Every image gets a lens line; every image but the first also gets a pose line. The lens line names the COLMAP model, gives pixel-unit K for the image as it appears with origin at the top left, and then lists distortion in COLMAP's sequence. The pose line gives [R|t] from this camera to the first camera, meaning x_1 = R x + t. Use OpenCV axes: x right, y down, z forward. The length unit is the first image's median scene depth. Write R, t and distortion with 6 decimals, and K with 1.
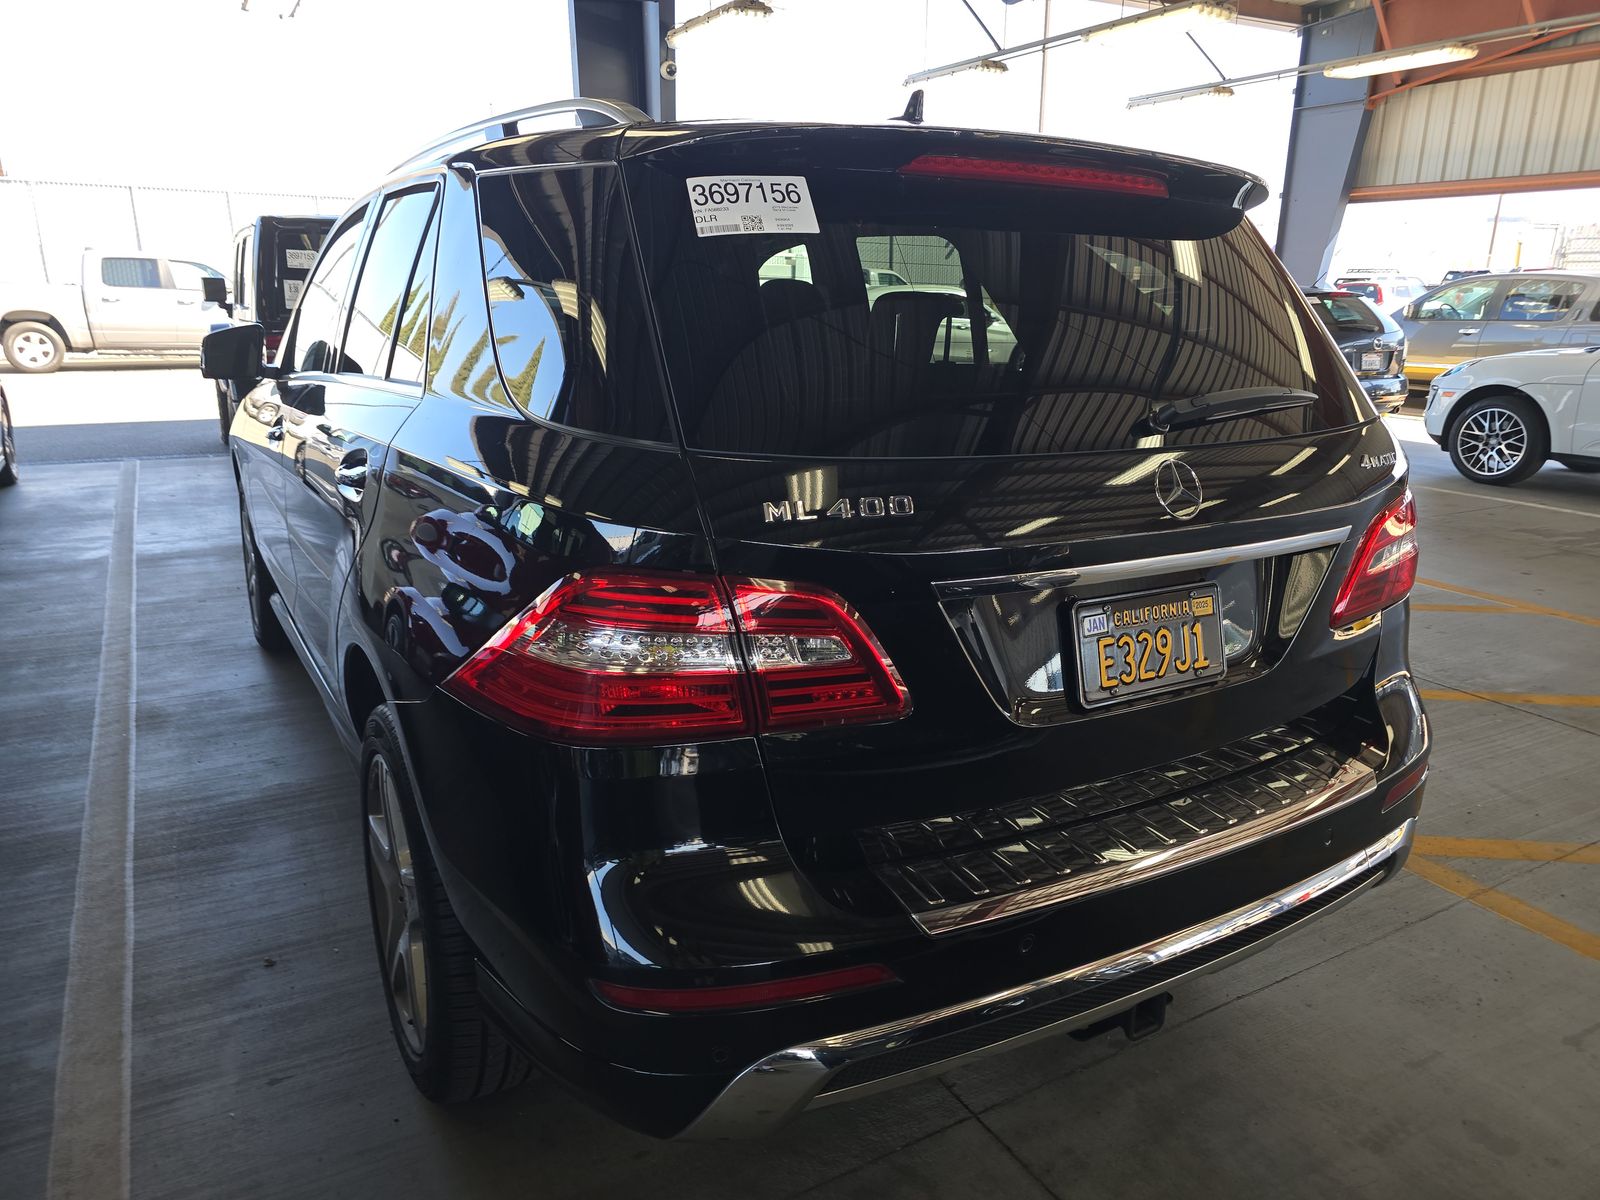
lens RADIAL K [[1095.6, 0, 800.1], [0, 1095.6, 602.8], [0, 0, 1]] dist [0.023196, -0.023353]
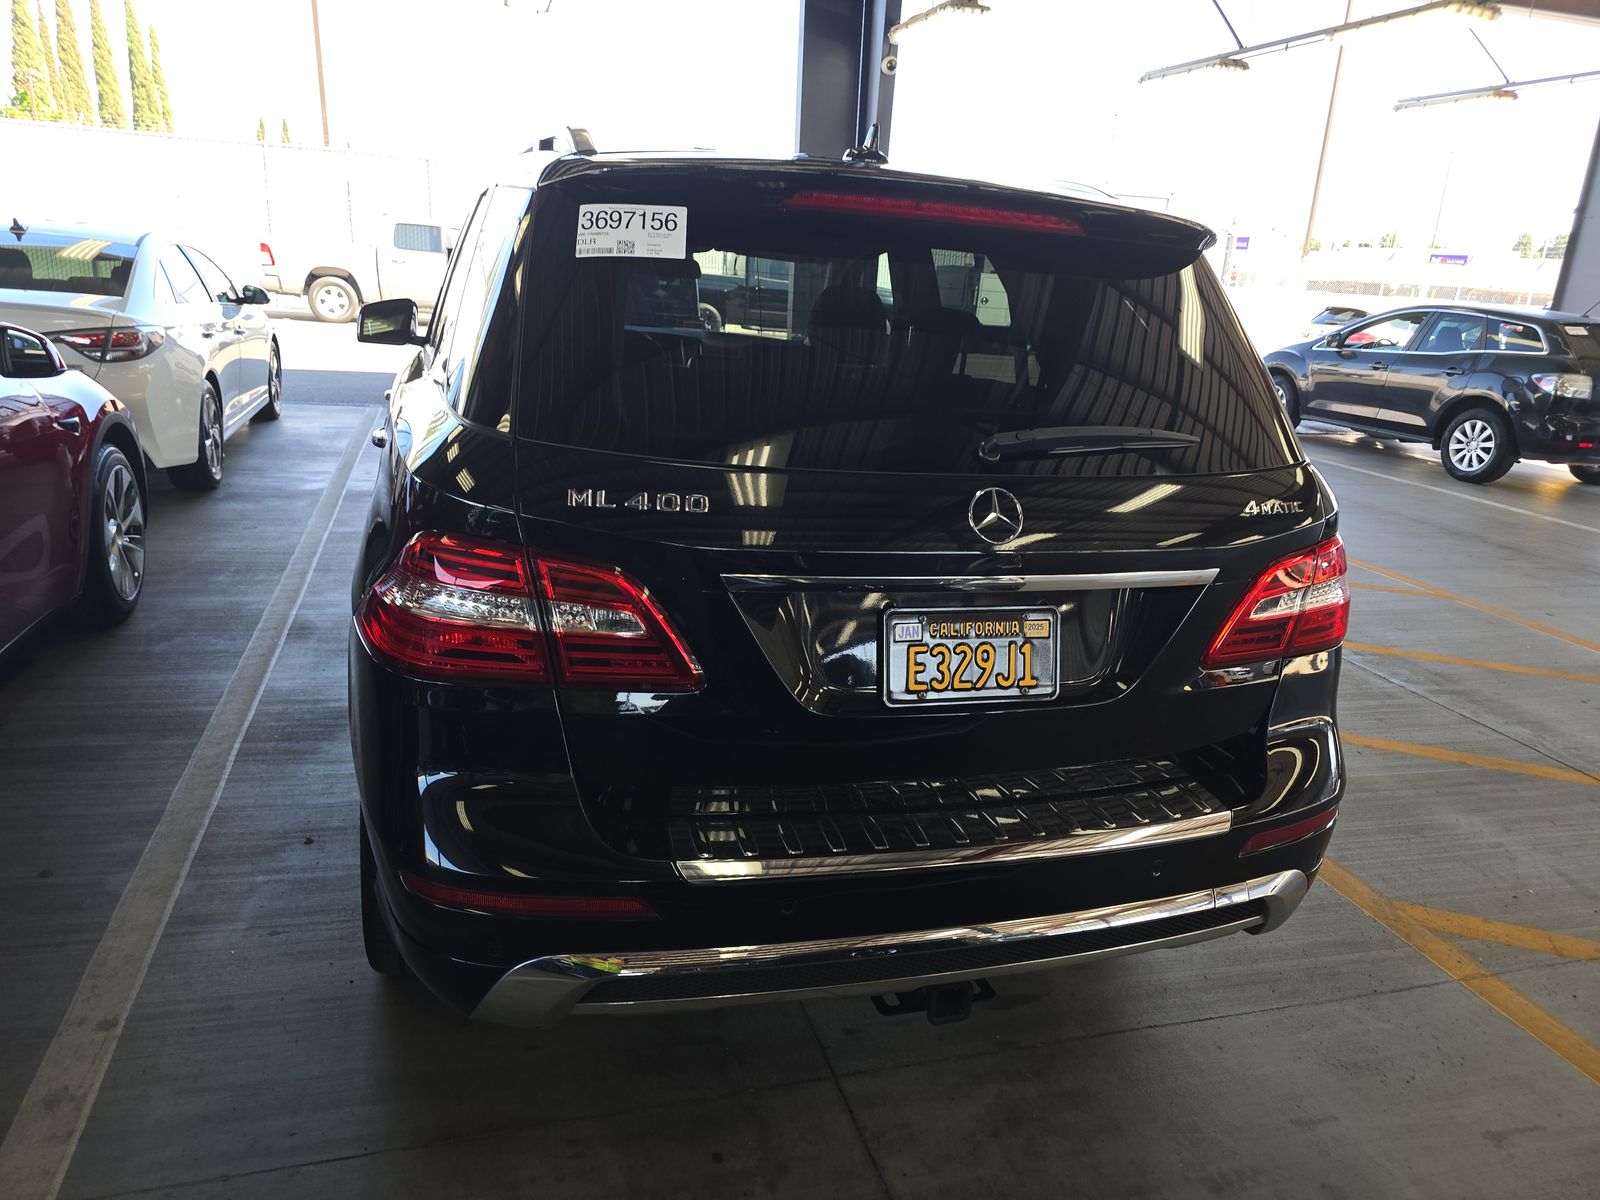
lens RADIAL K [[1095.6, 0, 799.5], [0, 1095.6, 602.4], [0, 0, 1]] dist [0.023196, -0.023353]
pose [[0.972282, 0.114184, -0.204036, 0.225181], [-0.111963, 0.993459, 0.022434, -0.012536], [0.205263, 0.001032, 0.978706, -0.047342]]
